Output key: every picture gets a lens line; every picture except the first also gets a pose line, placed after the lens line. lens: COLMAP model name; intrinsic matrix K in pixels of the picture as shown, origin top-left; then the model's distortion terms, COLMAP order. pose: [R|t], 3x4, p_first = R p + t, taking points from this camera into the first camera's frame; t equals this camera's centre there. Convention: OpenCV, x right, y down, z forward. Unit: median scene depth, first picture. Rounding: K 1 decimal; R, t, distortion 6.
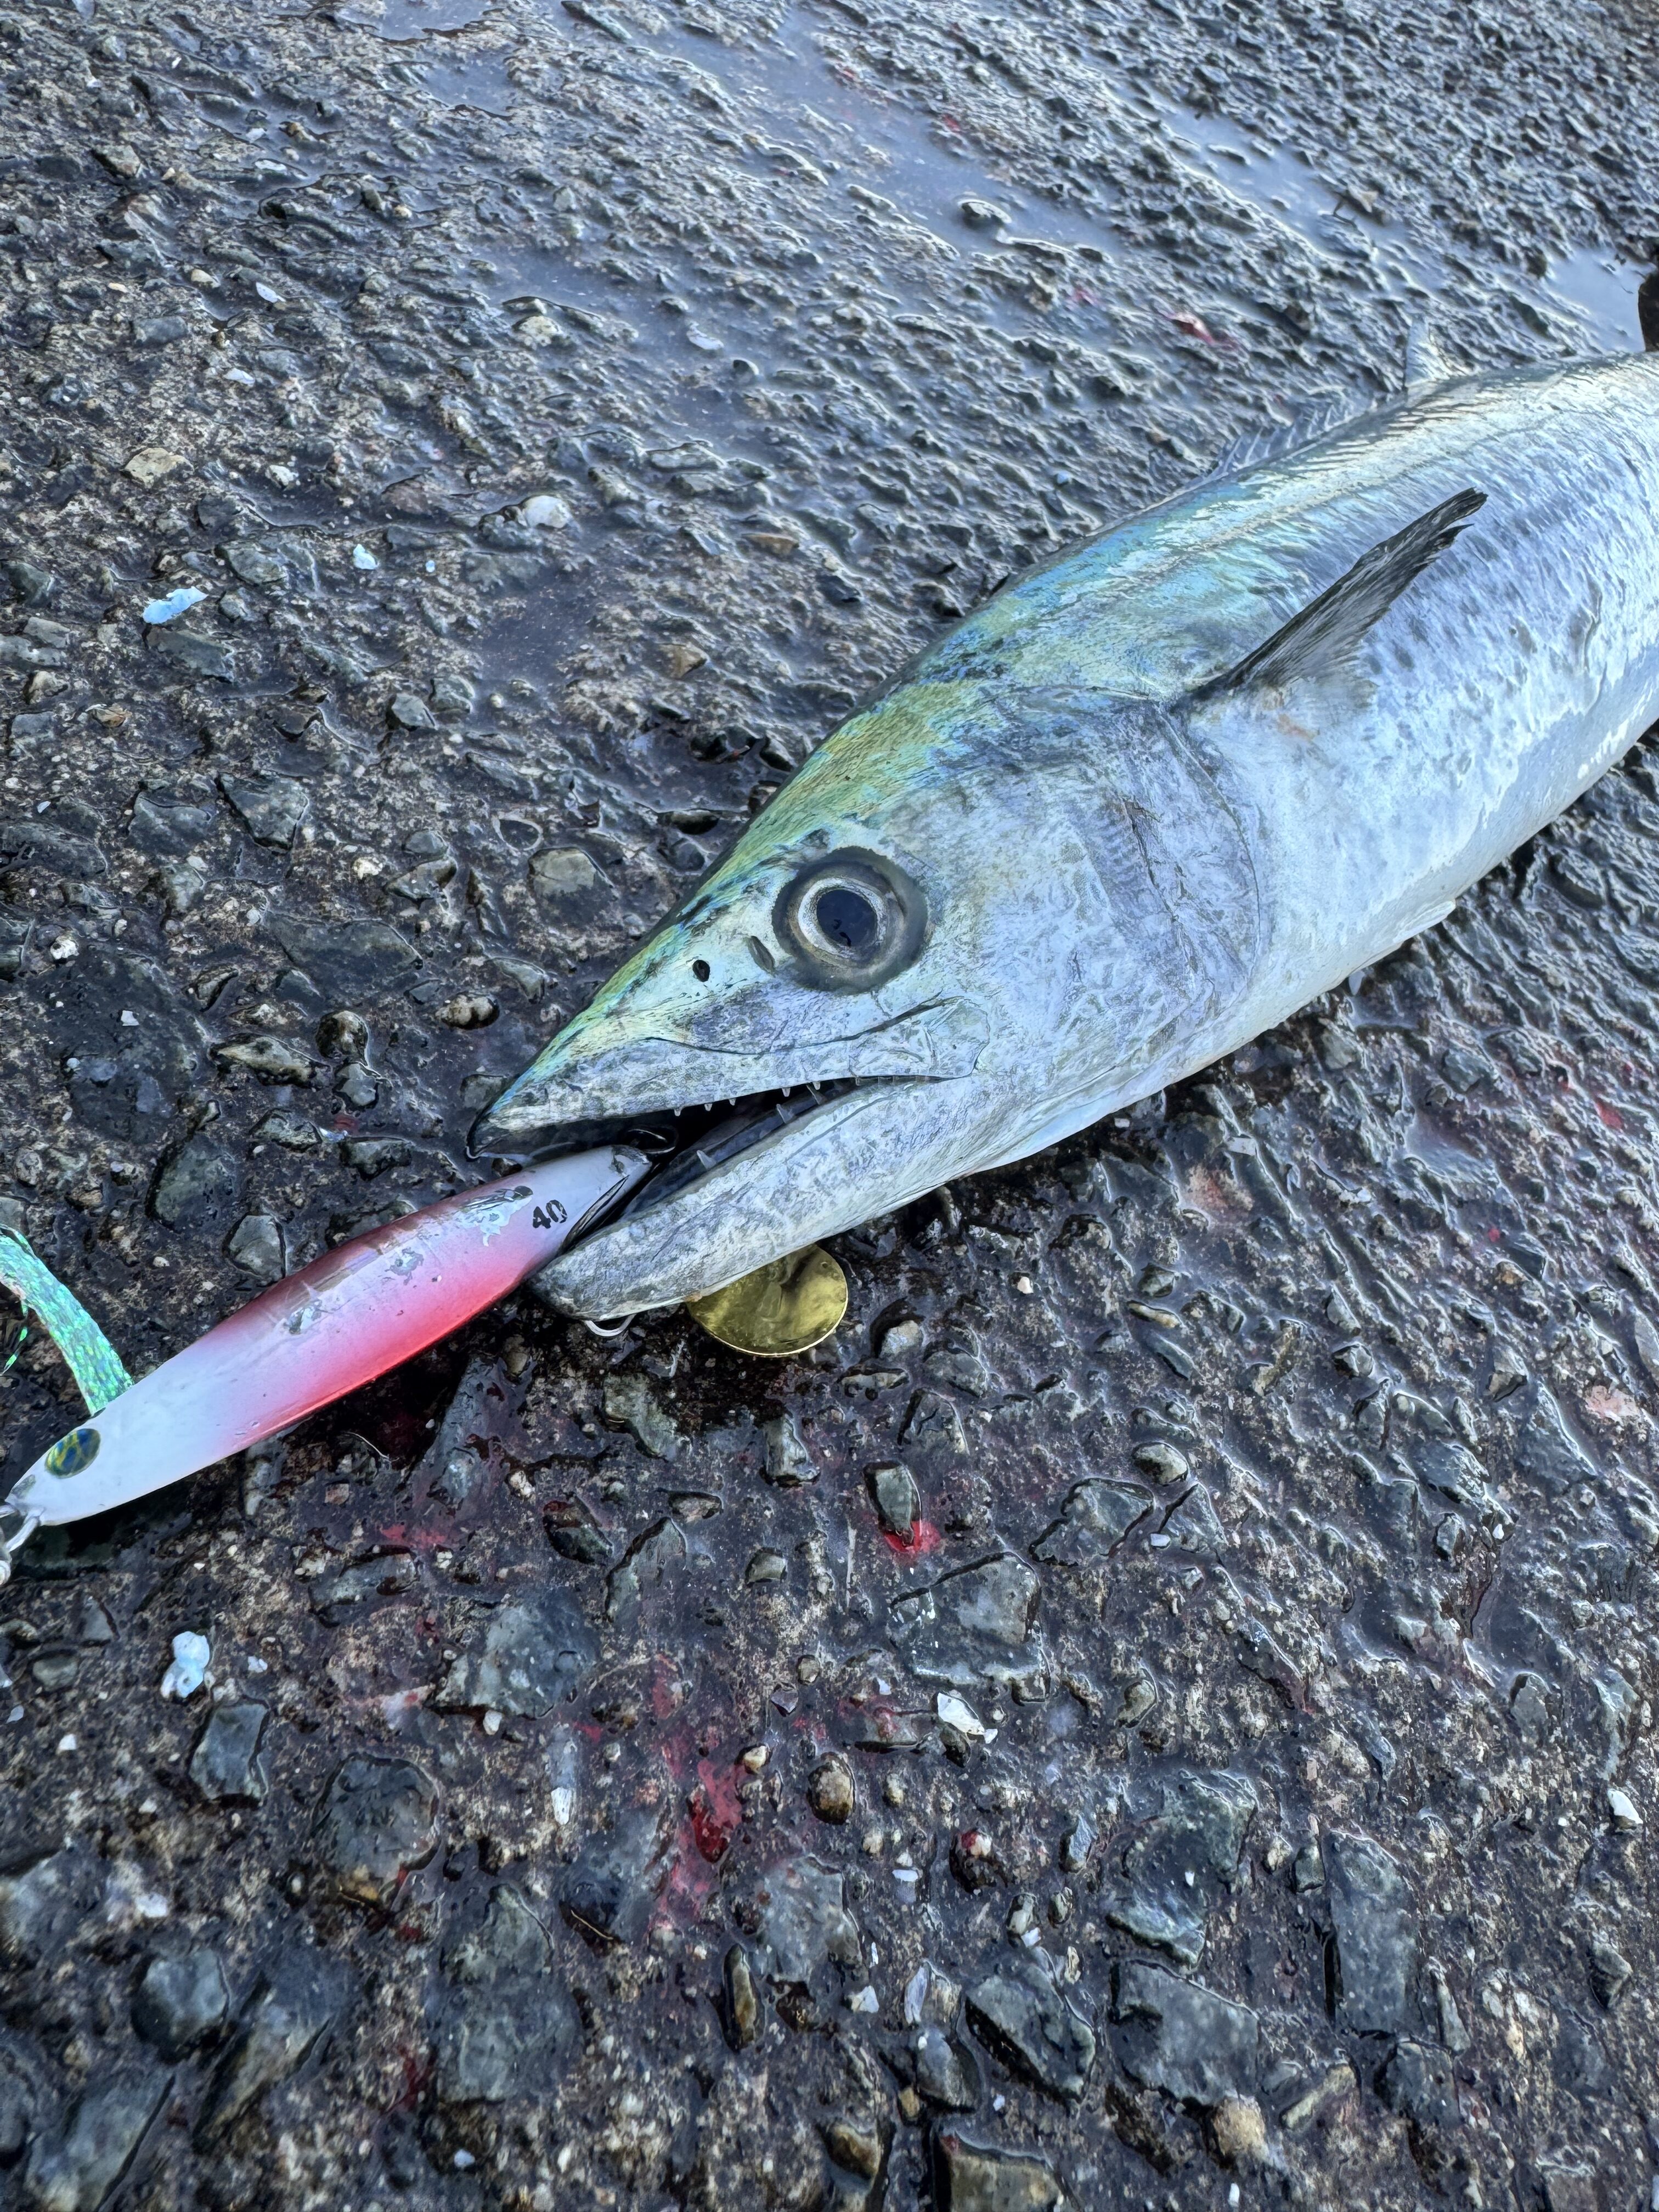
lens RADIAL K [[1576.5, 0, 829.6], [0, 1576.5, 989.0], [0, 0, 1]] dist [-0.012024, 0.009054]
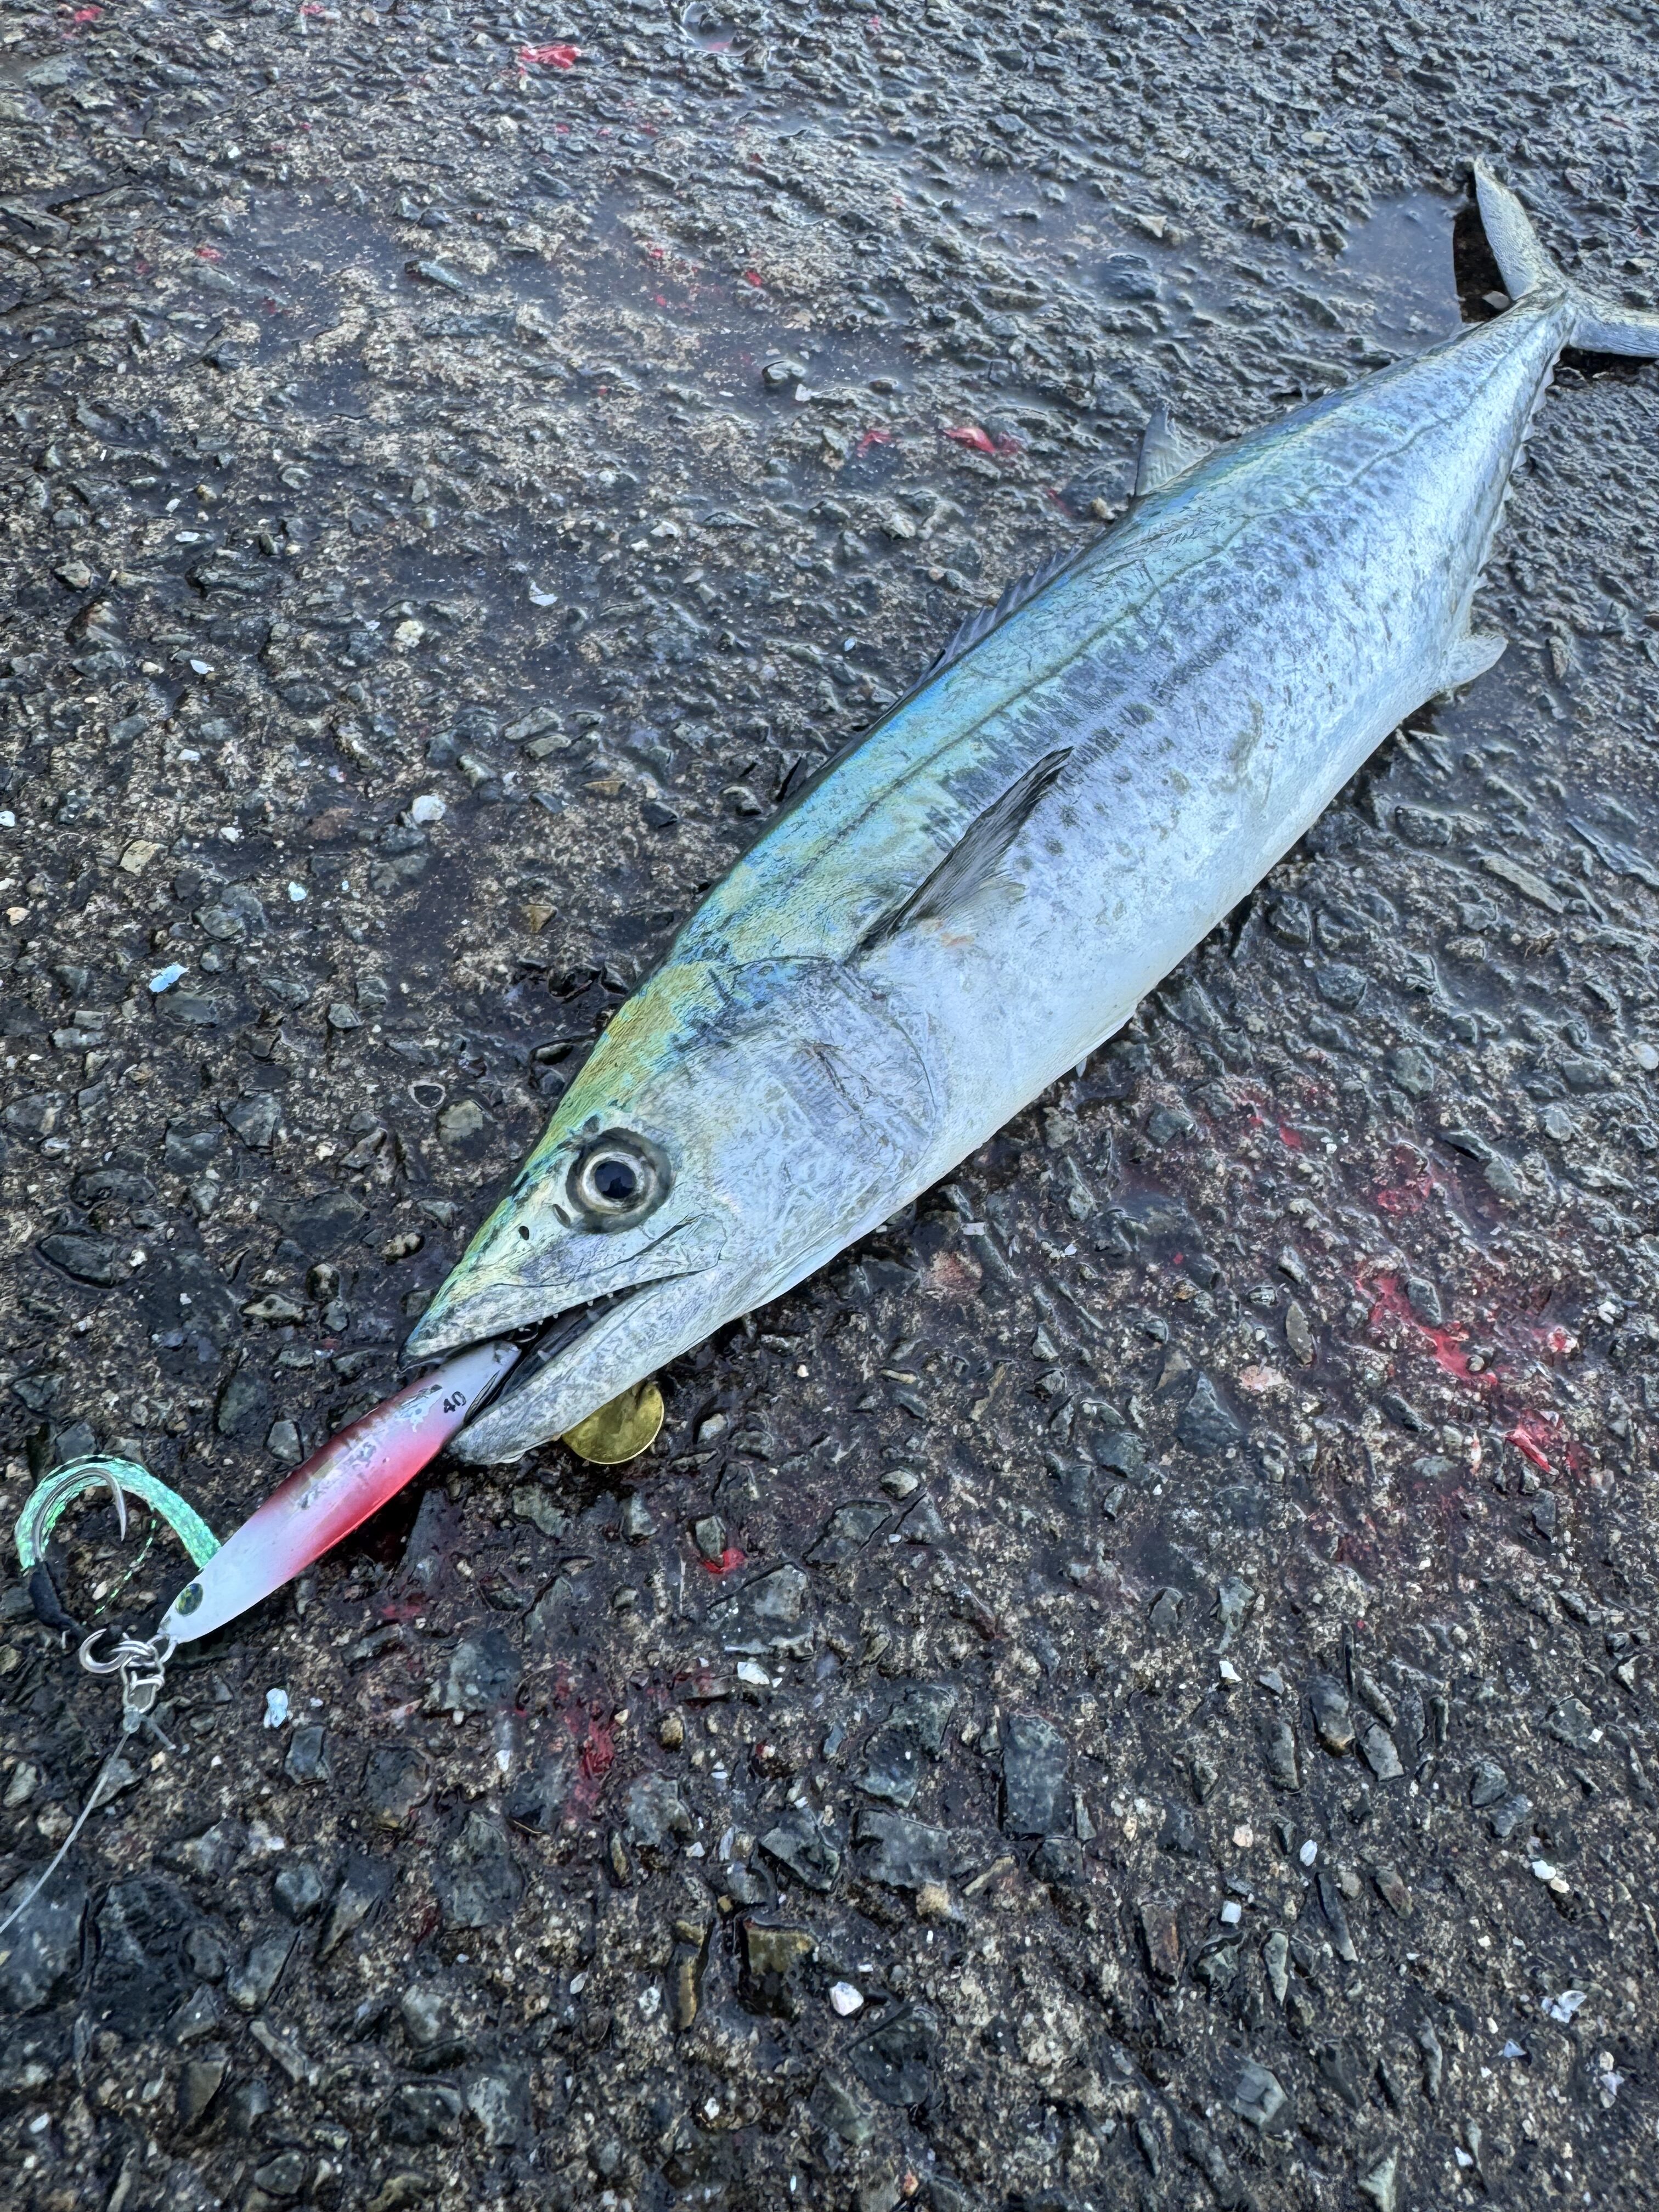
lens RADIAL K [[1576.5, 0, 829.6], [0, 1576.5, 989.0], [0, 0, 1]] dist [-0.012024, 0.009054]
pose [[0.982993, -0.147336, -0.109625, 0.393685], [0.159924, 0.980218, 0.116603, -0.357076], [0.090277, -0.132151, 0.987110, -0.435386]]
